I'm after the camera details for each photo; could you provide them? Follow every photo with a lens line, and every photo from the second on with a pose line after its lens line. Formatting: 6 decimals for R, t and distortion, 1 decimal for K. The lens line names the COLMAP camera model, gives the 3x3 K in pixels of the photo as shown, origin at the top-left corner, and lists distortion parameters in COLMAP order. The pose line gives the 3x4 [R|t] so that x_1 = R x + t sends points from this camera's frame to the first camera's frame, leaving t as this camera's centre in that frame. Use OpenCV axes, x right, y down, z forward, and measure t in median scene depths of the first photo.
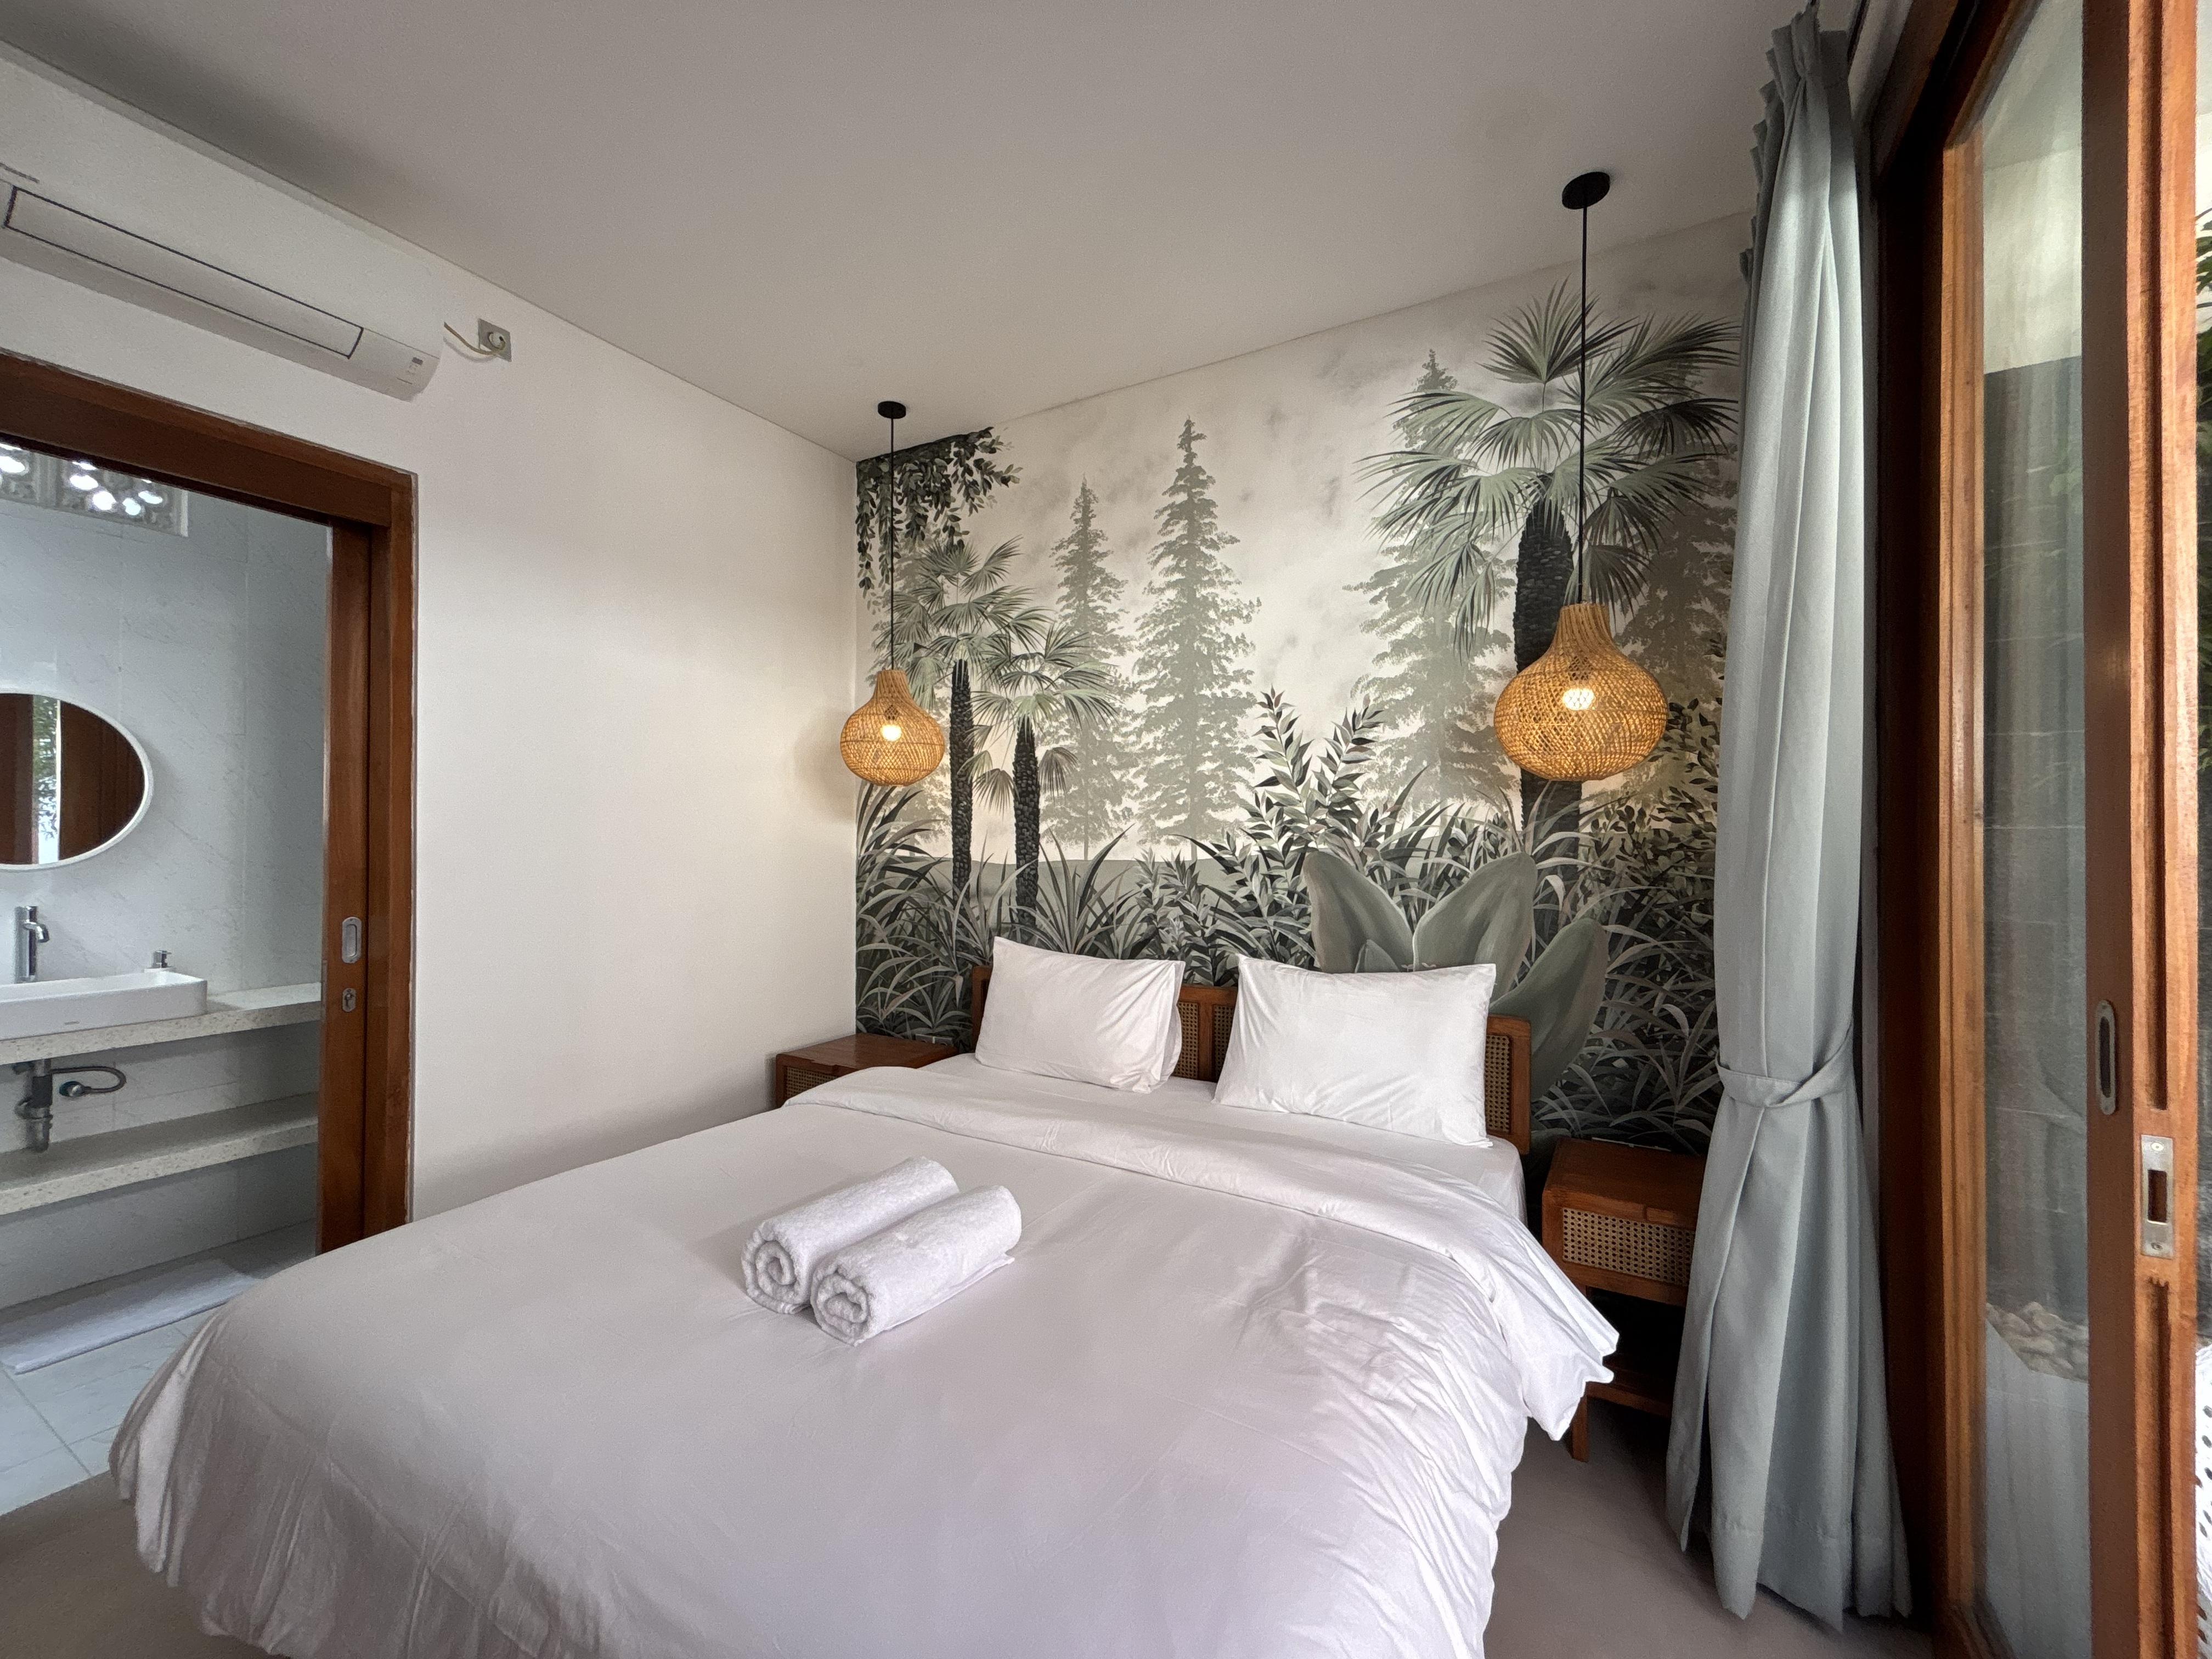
lens RADIAL K [[896.7, 0, 1107.9], [0, 896.7, 829.5], [0, 0, 1]] dist [0.001669, -0.000275]
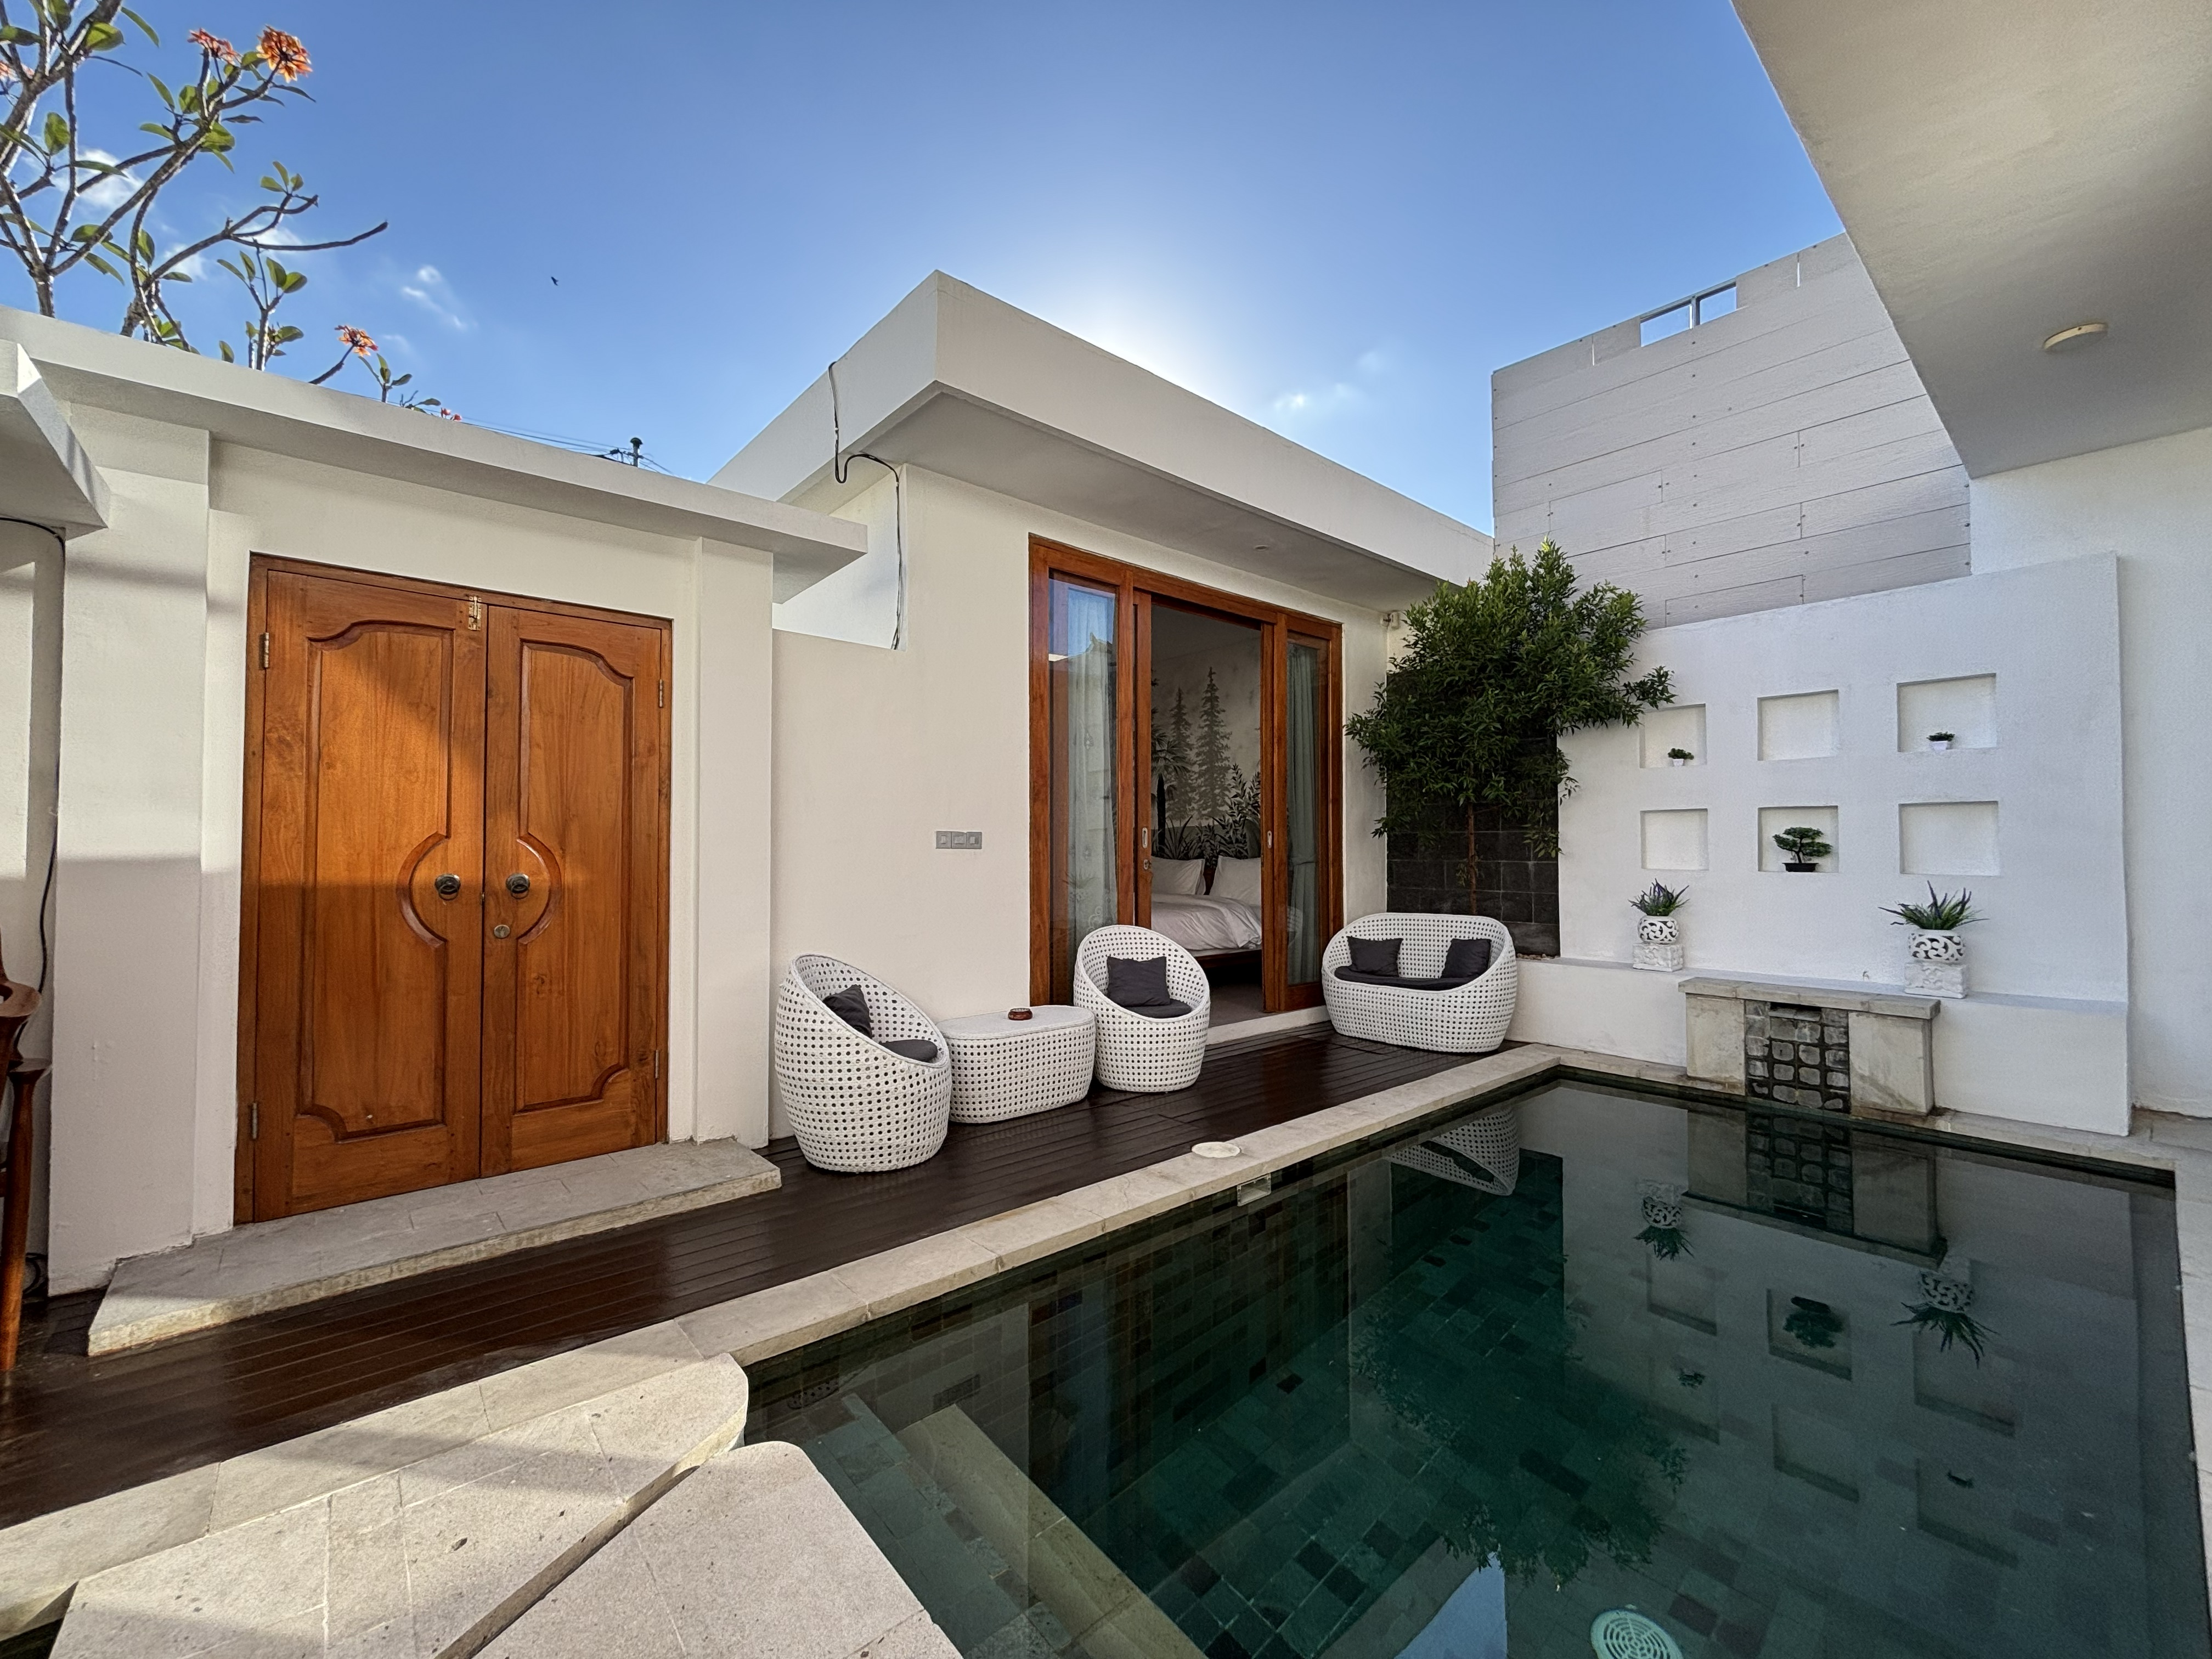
lens RADIAL K [[896.7, 0, 1106.0], [0, 896.7, 831.2], [0, 0, 1]] dist [0.001669, -0.000275]
pose [[0.945518, -0.010531, -0.325400, 0.665108], [0.006175, 0.999877, -0.014415, 0.088720], [0.325511, 0.011620, 0.945467, -1.683767]]
